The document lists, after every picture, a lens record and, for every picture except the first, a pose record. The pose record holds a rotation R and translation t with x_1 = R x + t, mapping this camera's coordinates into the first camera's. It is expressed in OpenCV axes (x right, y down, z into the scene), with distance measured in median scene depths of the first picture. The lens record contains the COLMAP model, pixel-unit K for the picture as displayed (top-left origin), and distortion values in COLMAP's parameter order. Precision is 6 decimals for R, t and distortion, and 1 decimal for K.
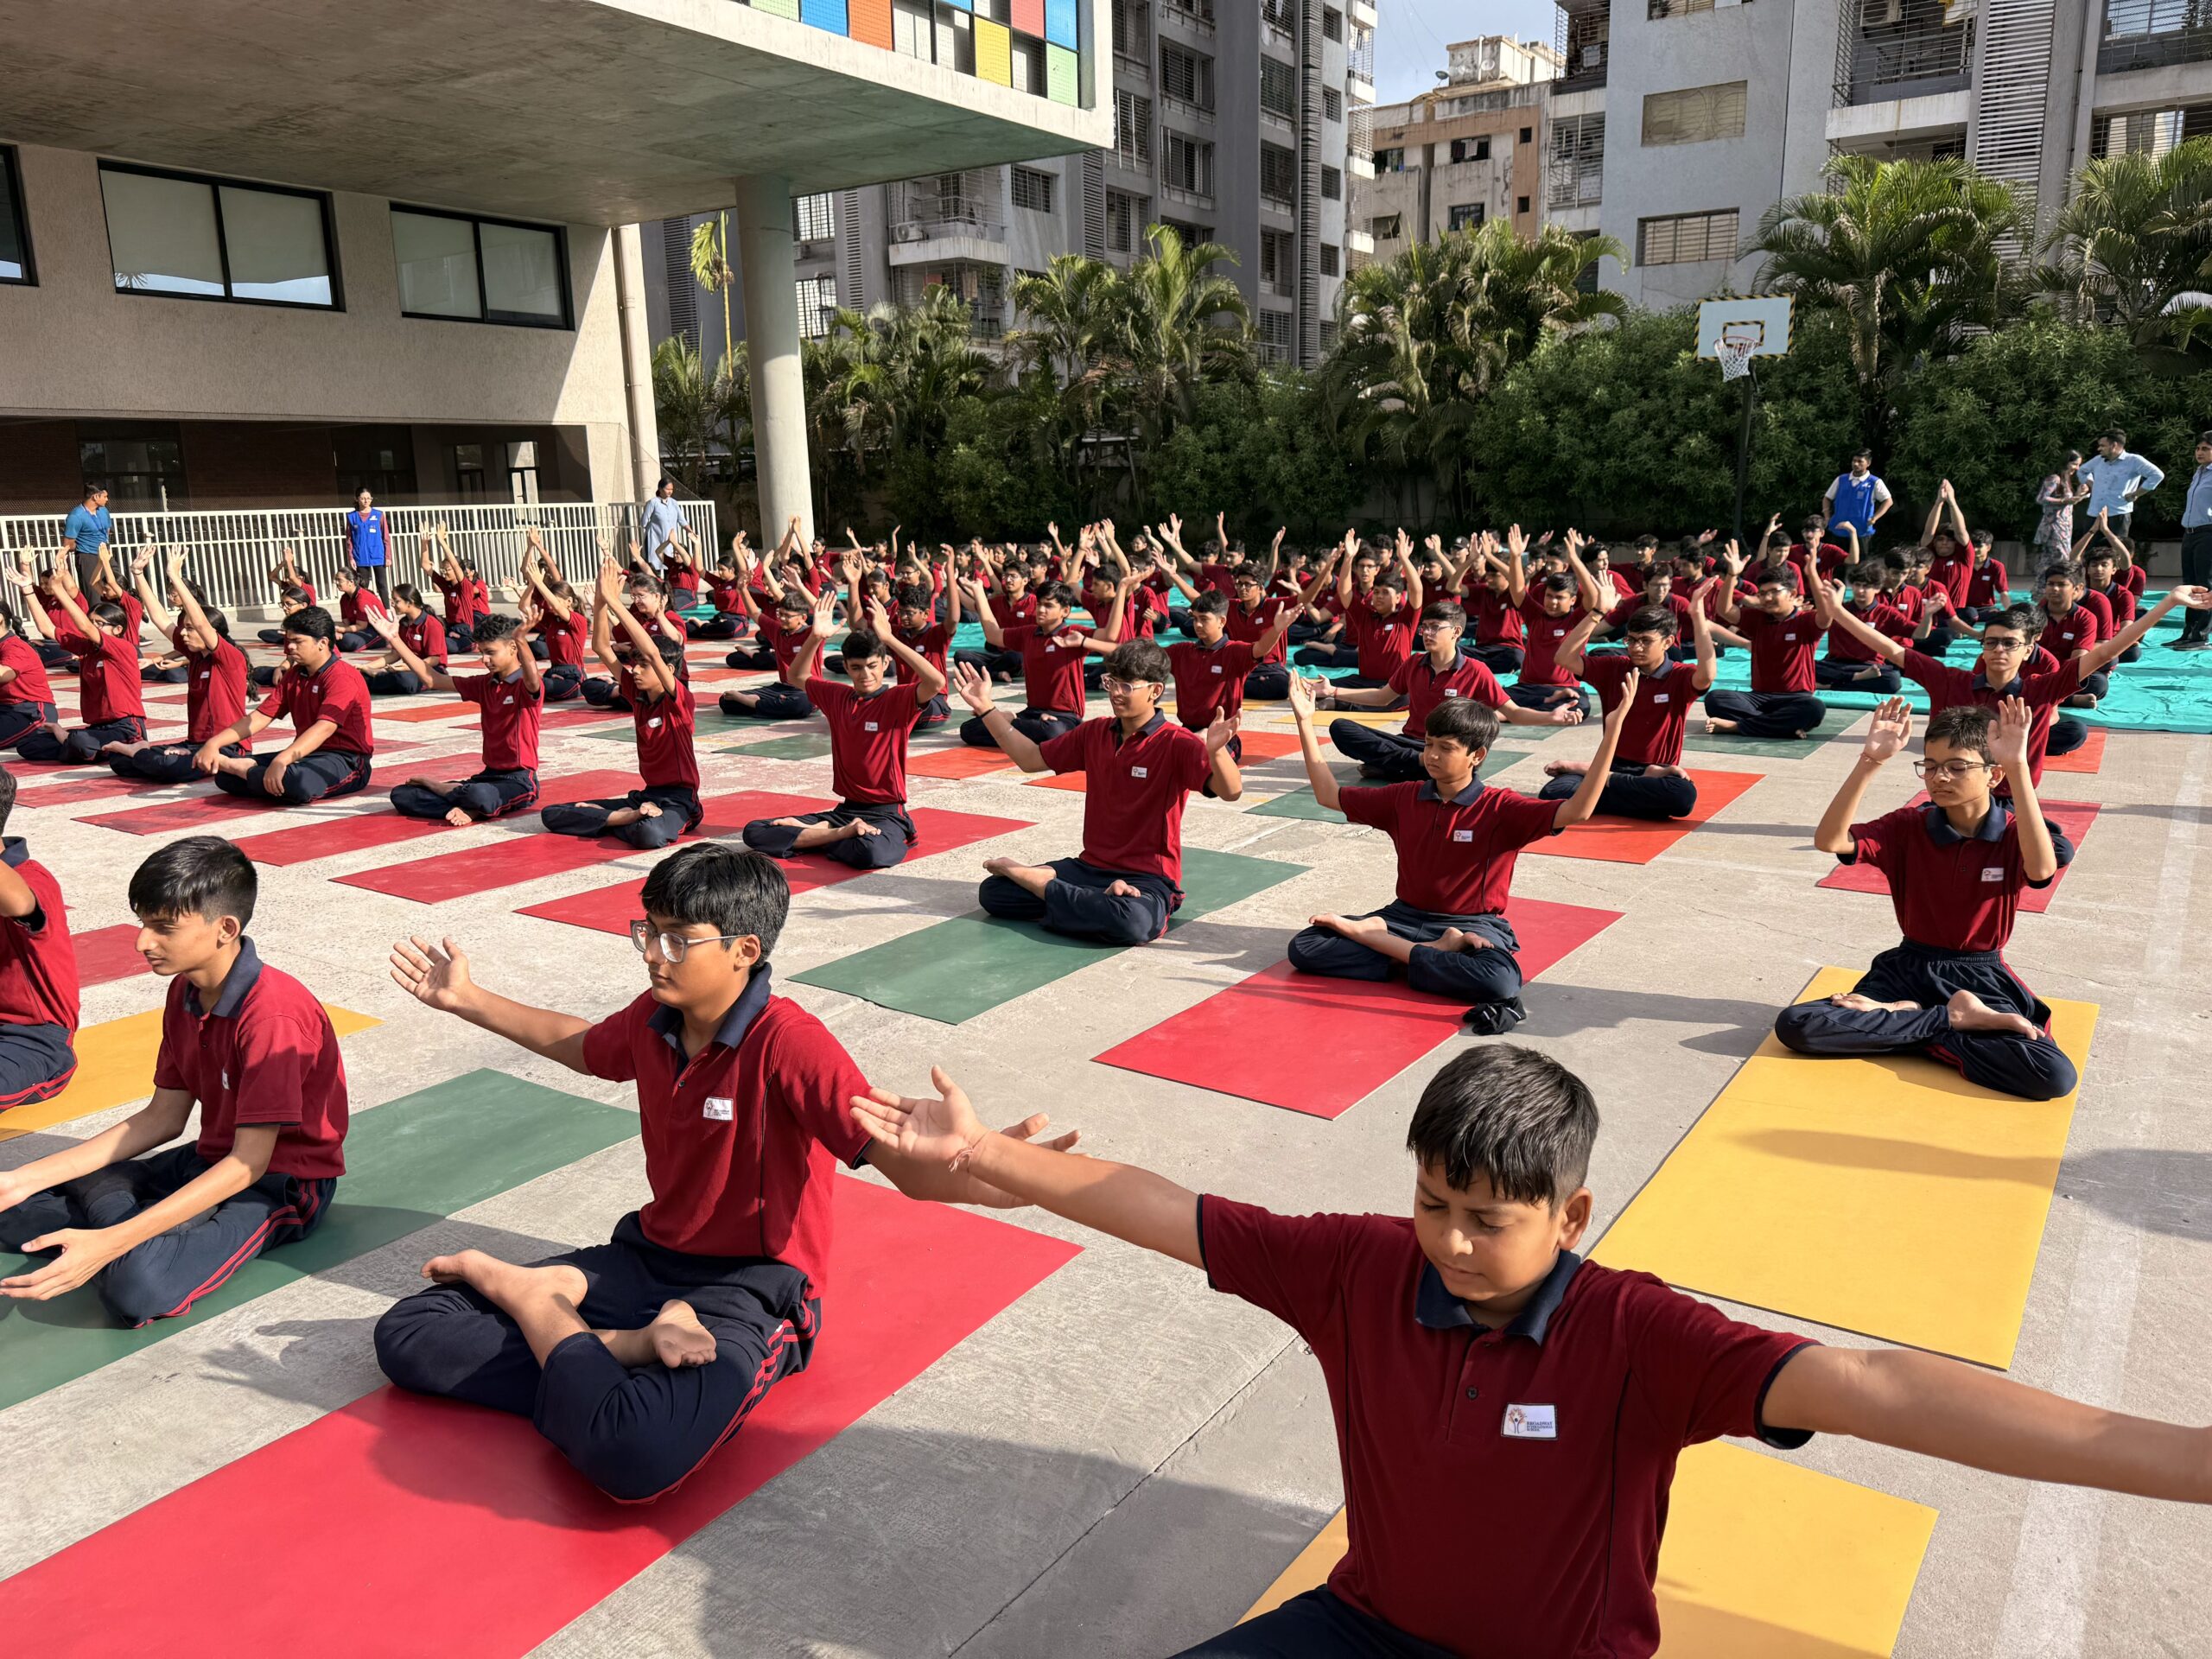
lens RADIAL K [[1533.8, 0, 1109.6], [0, 1533.8, 823.5], [0, 0, 1]] dist [-0.020740, -0.005083]
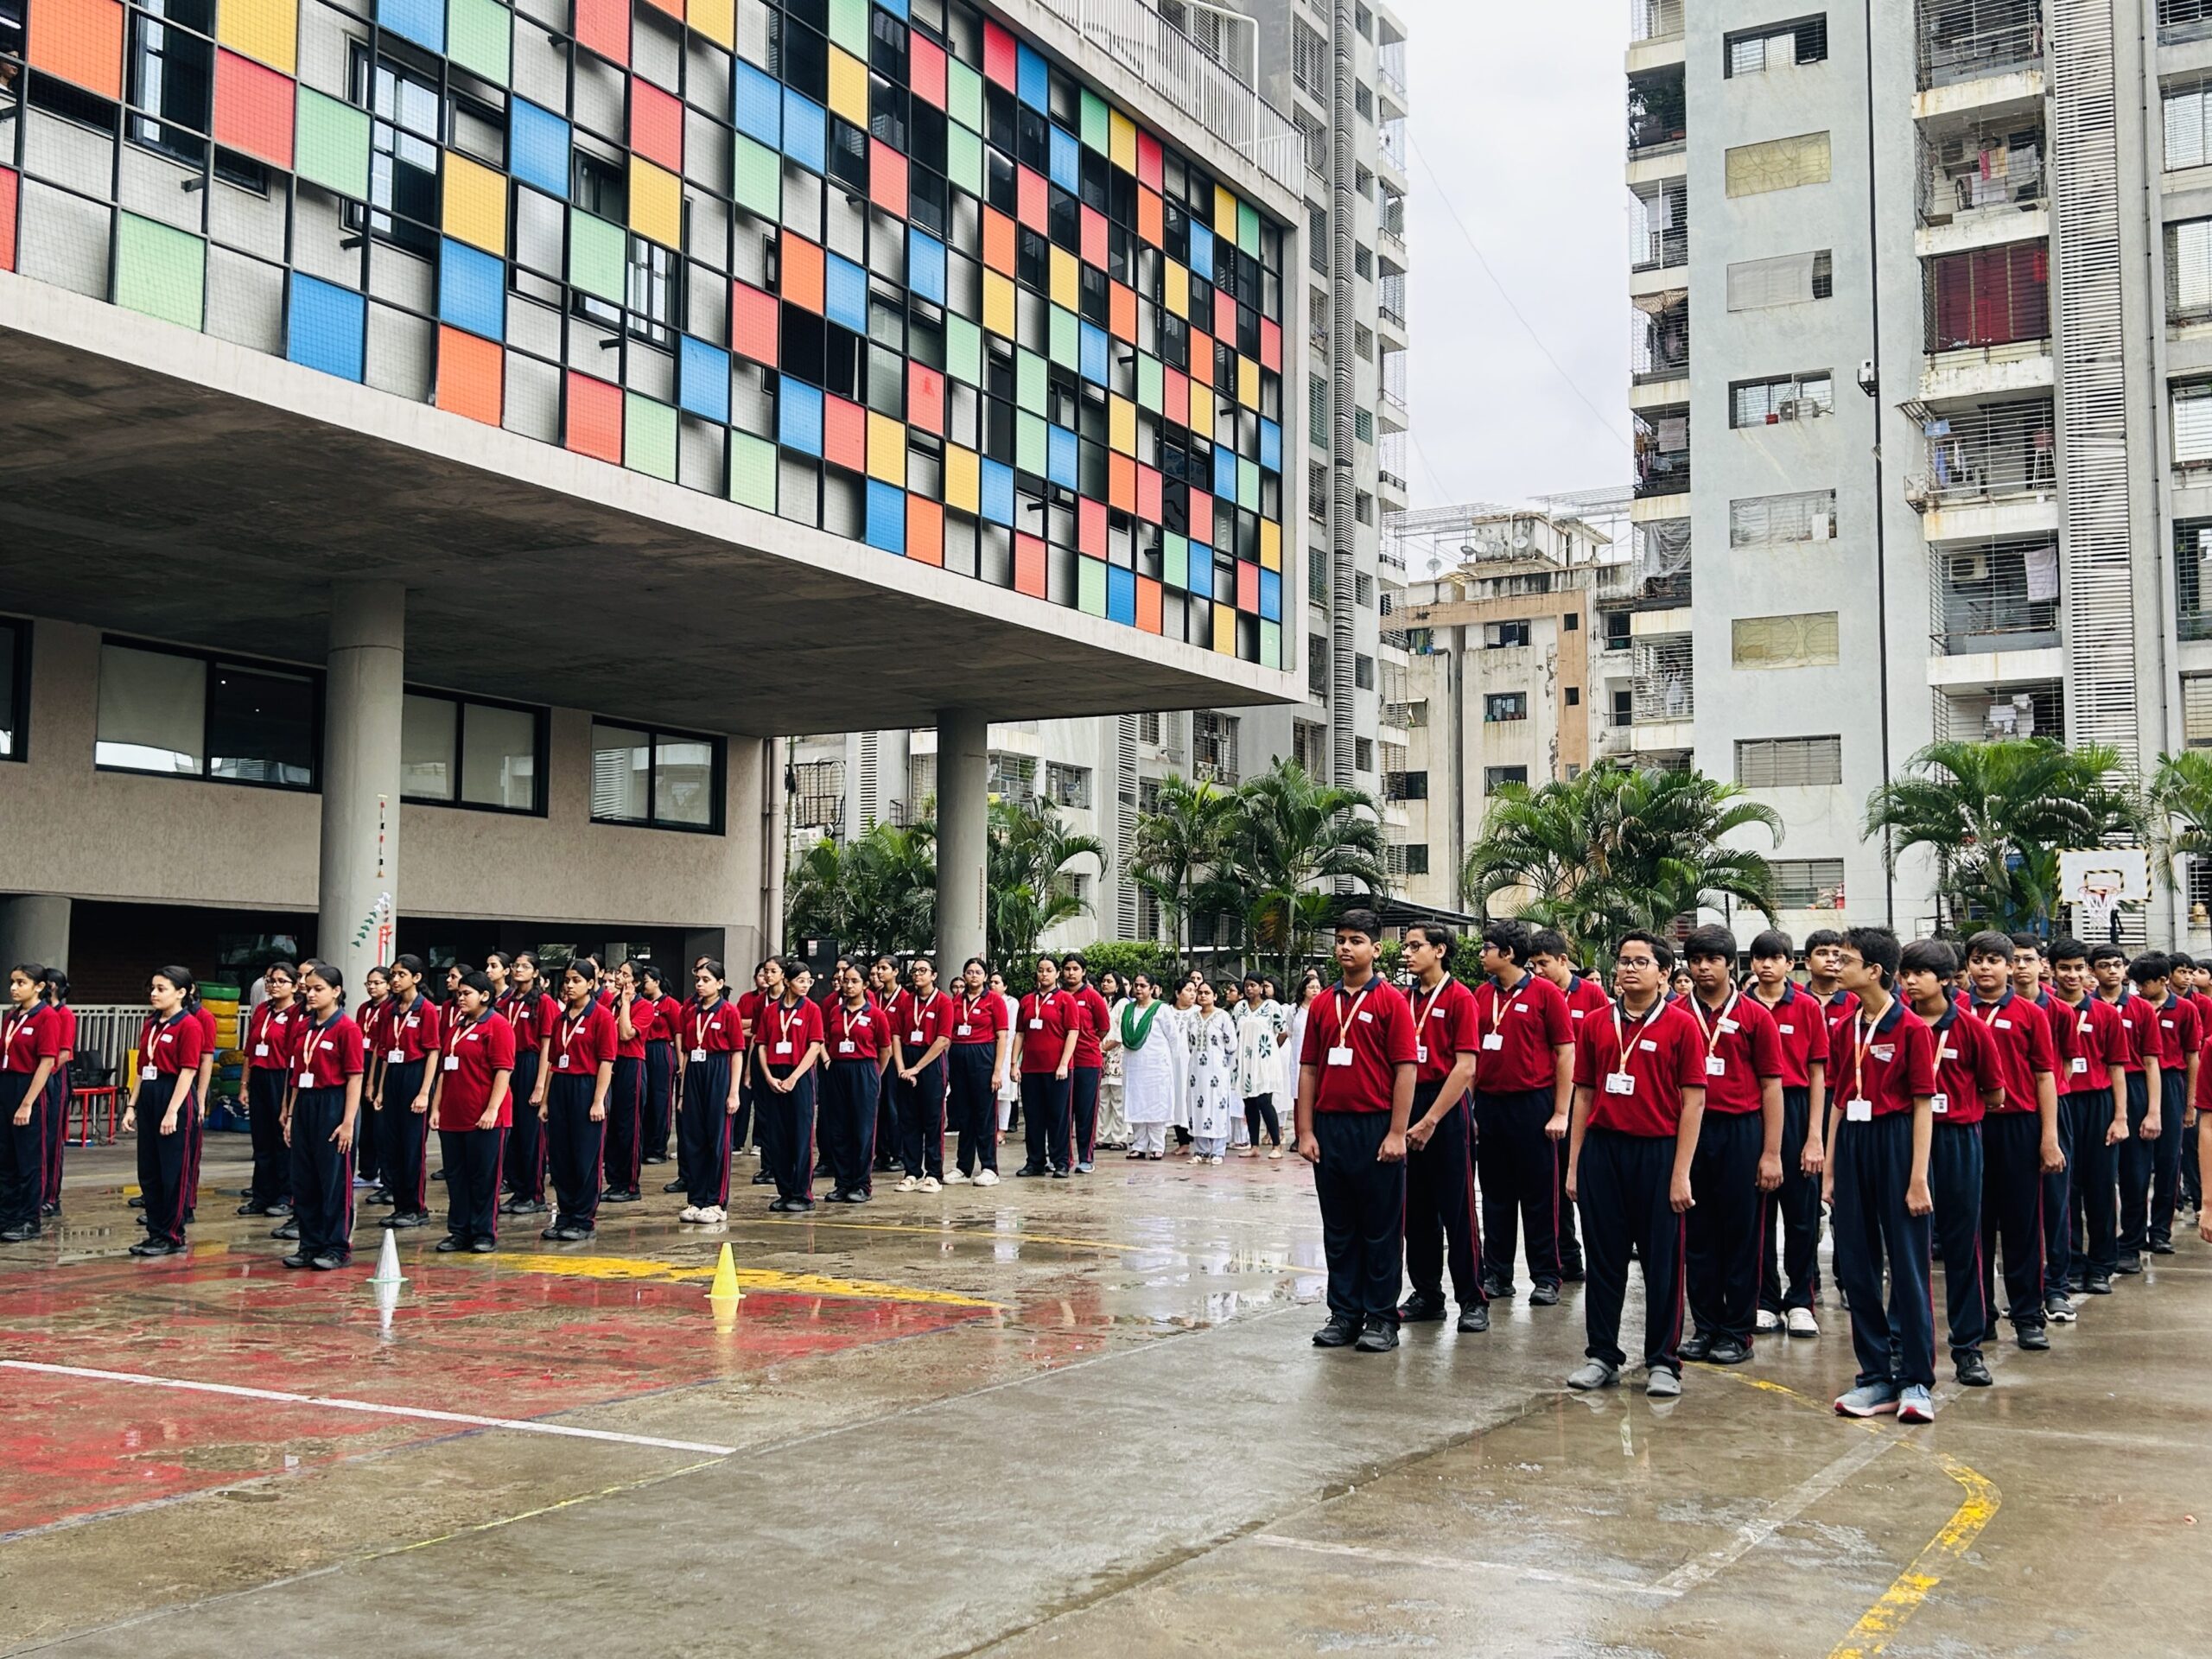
lens RADIAL K [[2170.0, 0, 1119.3], [0, 2170.0, 812.8], [0, 0, 1]] dist [0.045375, 0.000000]
pose [[0.996996, 0.028747, 0.071926, -0.089334], [-0.005780, 0.953603, -0.301011, 0.039894], [-0.077242, 0.299691, 0.950904, -0.169739]]
